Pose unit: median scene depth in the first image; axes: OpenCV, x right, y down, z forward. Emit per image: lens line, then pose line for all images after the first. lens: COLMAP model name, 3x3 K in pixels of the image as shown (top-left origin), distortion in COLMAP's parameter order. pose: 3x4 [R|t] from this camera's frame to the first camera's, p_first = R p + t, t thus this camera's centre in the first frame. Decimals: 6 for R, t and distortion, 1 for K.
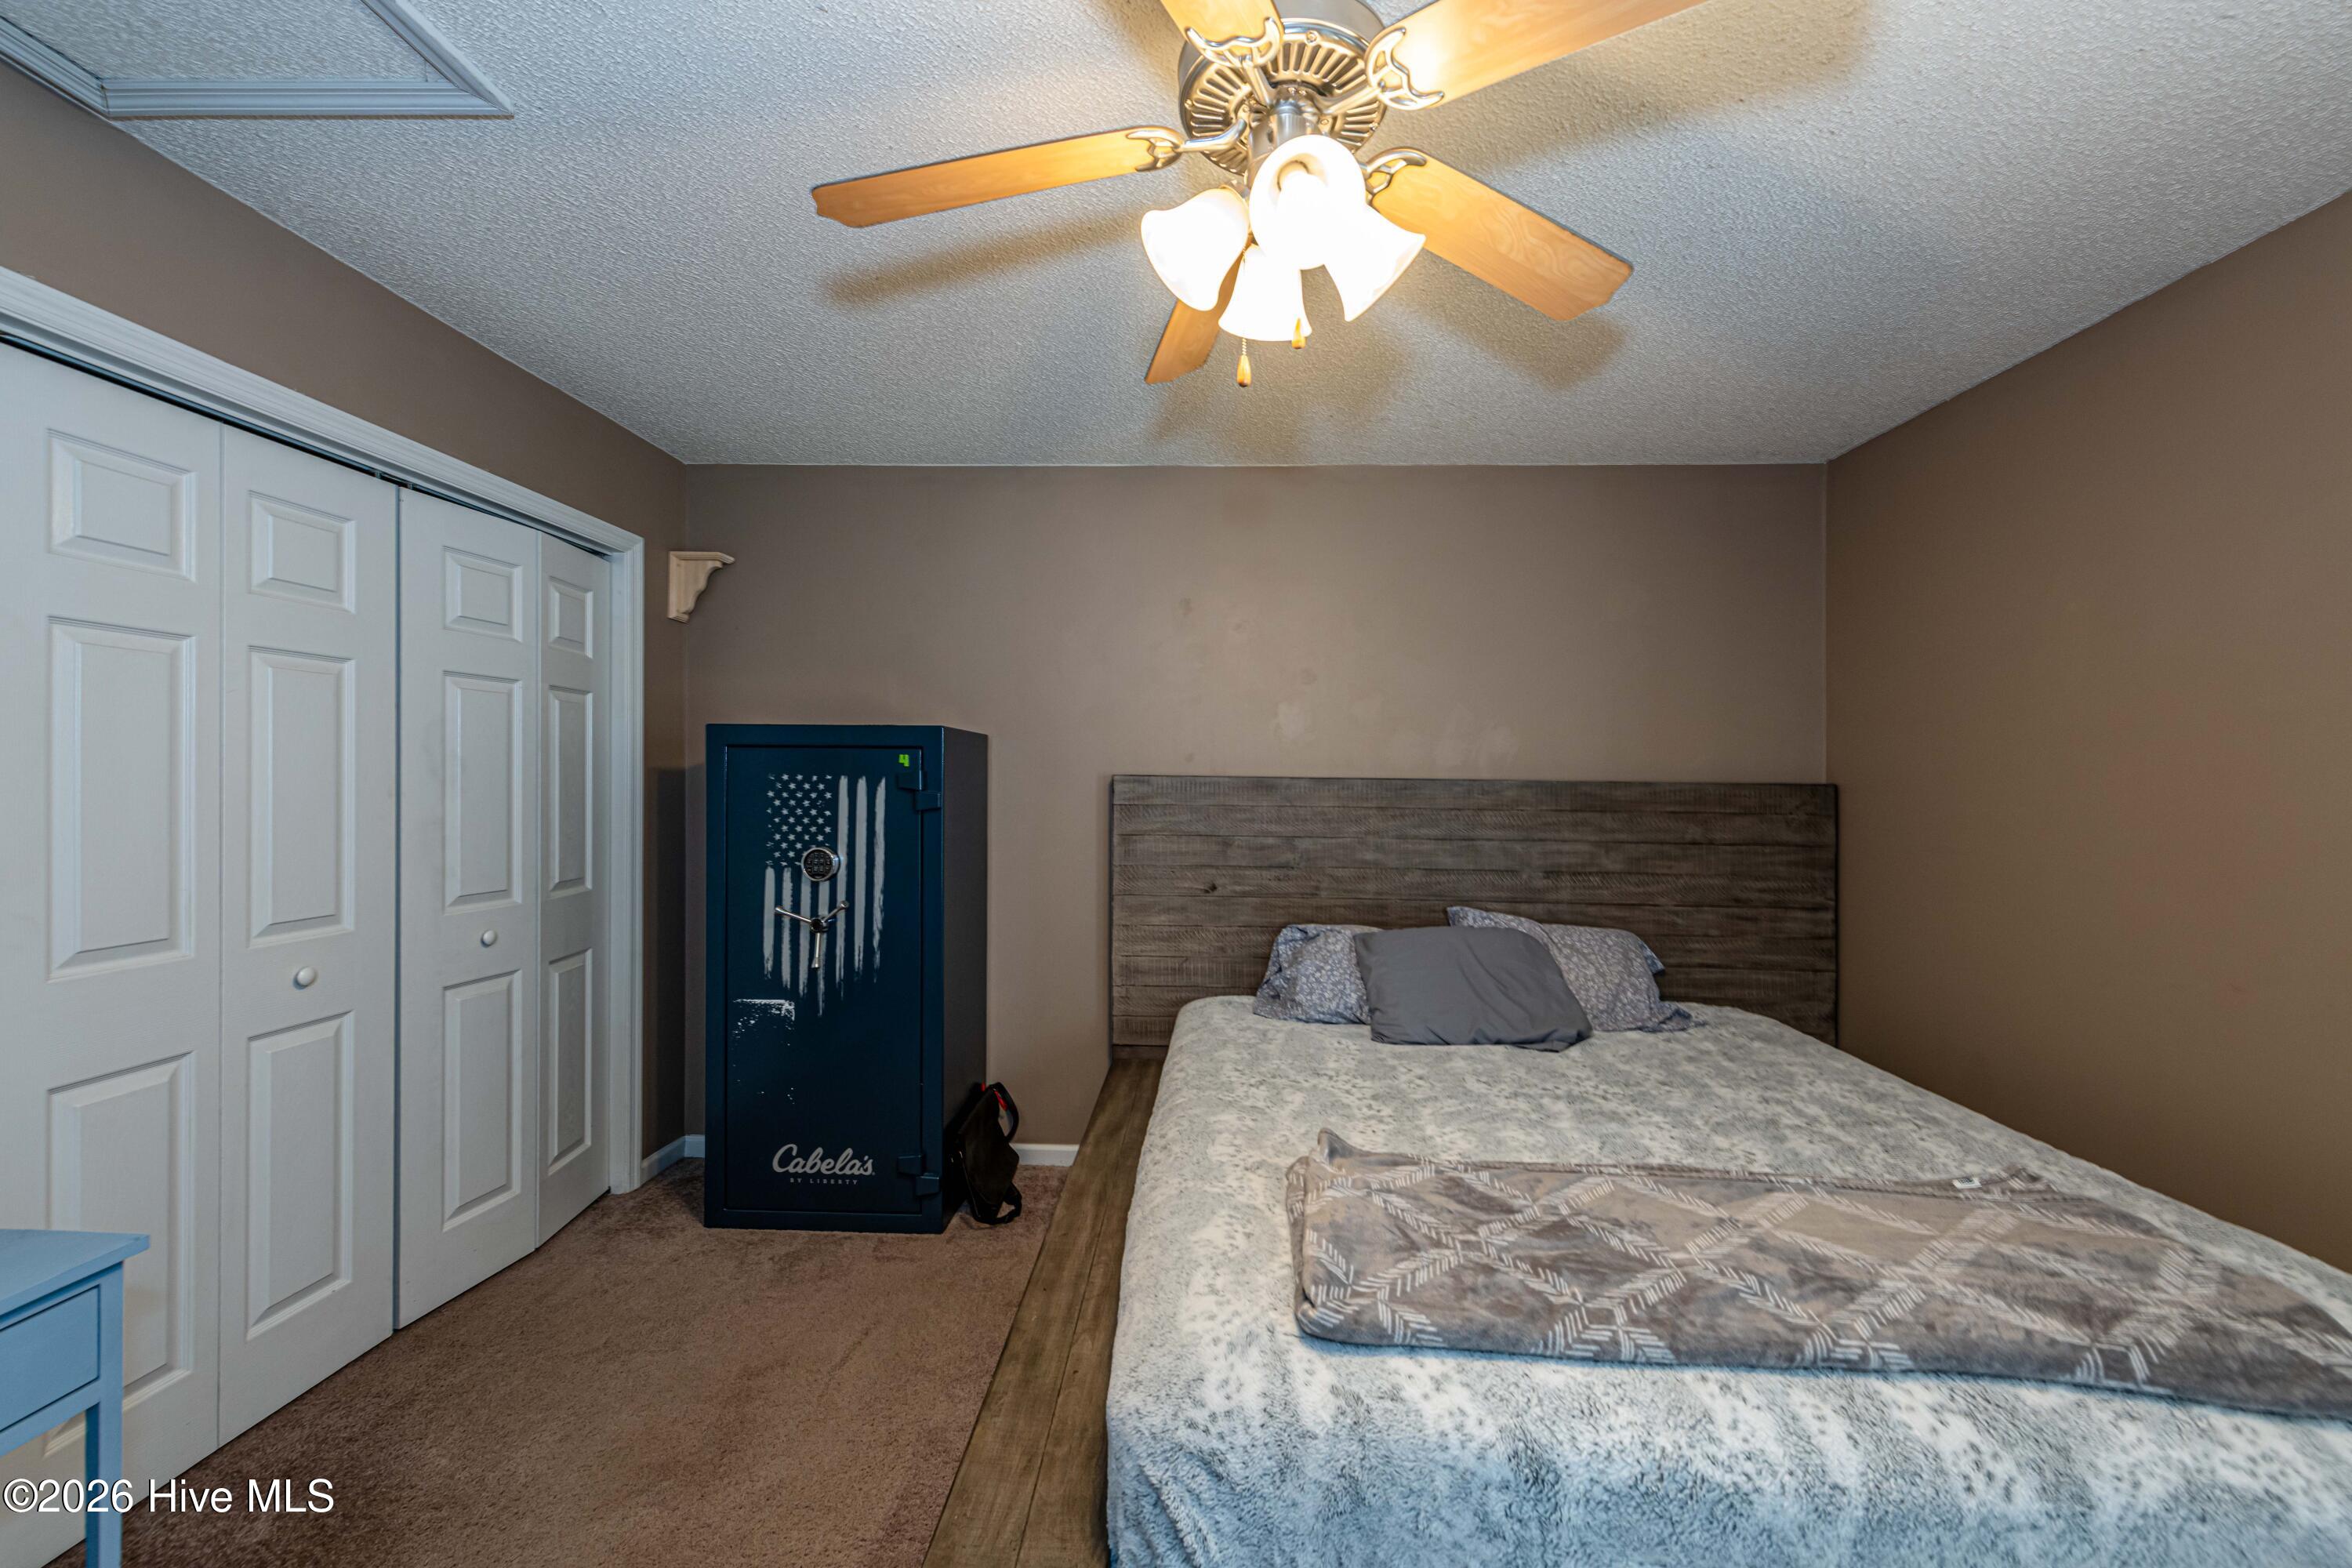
lens RADIAL K [[910.5, 0, 1176.0], [0, 910.5, 784.0], [0, 0, 1]] dist [0.014061, -0.007038]
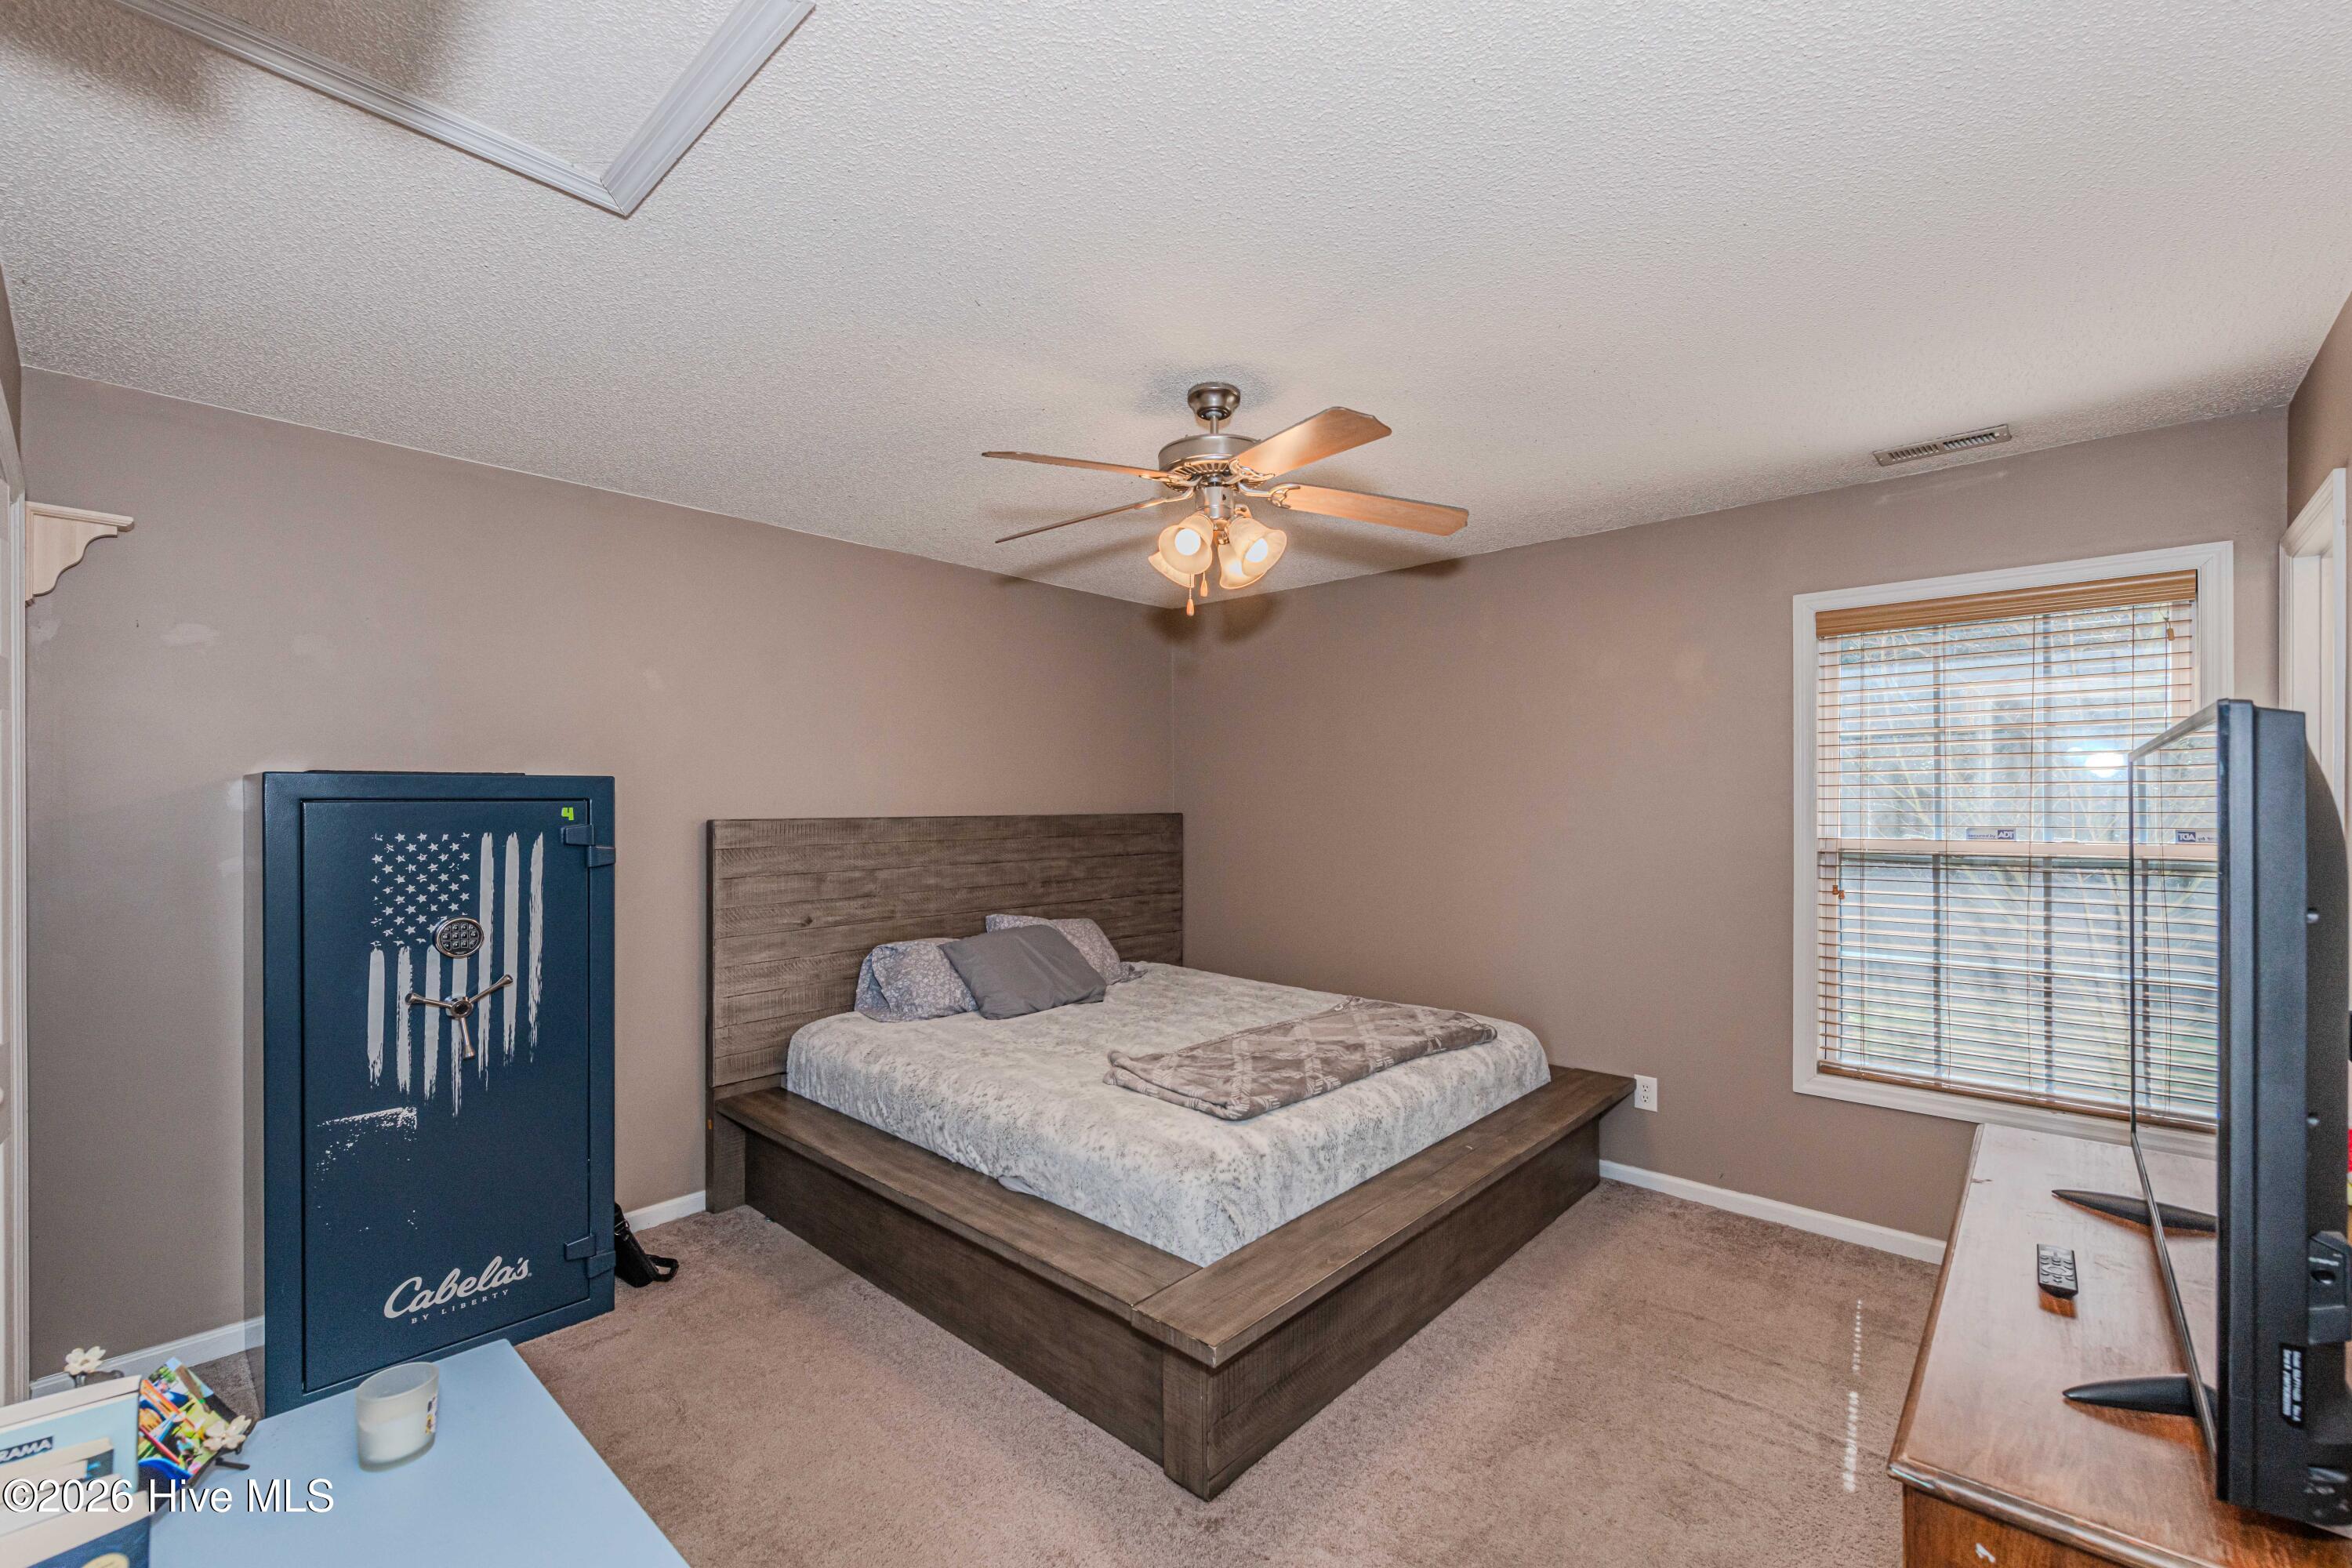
lens RADIAL K [[963.9, 0, 1167.9], [0, 963.9, 812.4], [0, 0, 1]] dist [0.016173, -0.009004]
pose [[0.658991, -0.023433, 0.751785, -0.556721], [0.014091, 0.999724, 0.018810, -0.032706], [-0.752019, -0.001802, 0.659140, -0.088172]]
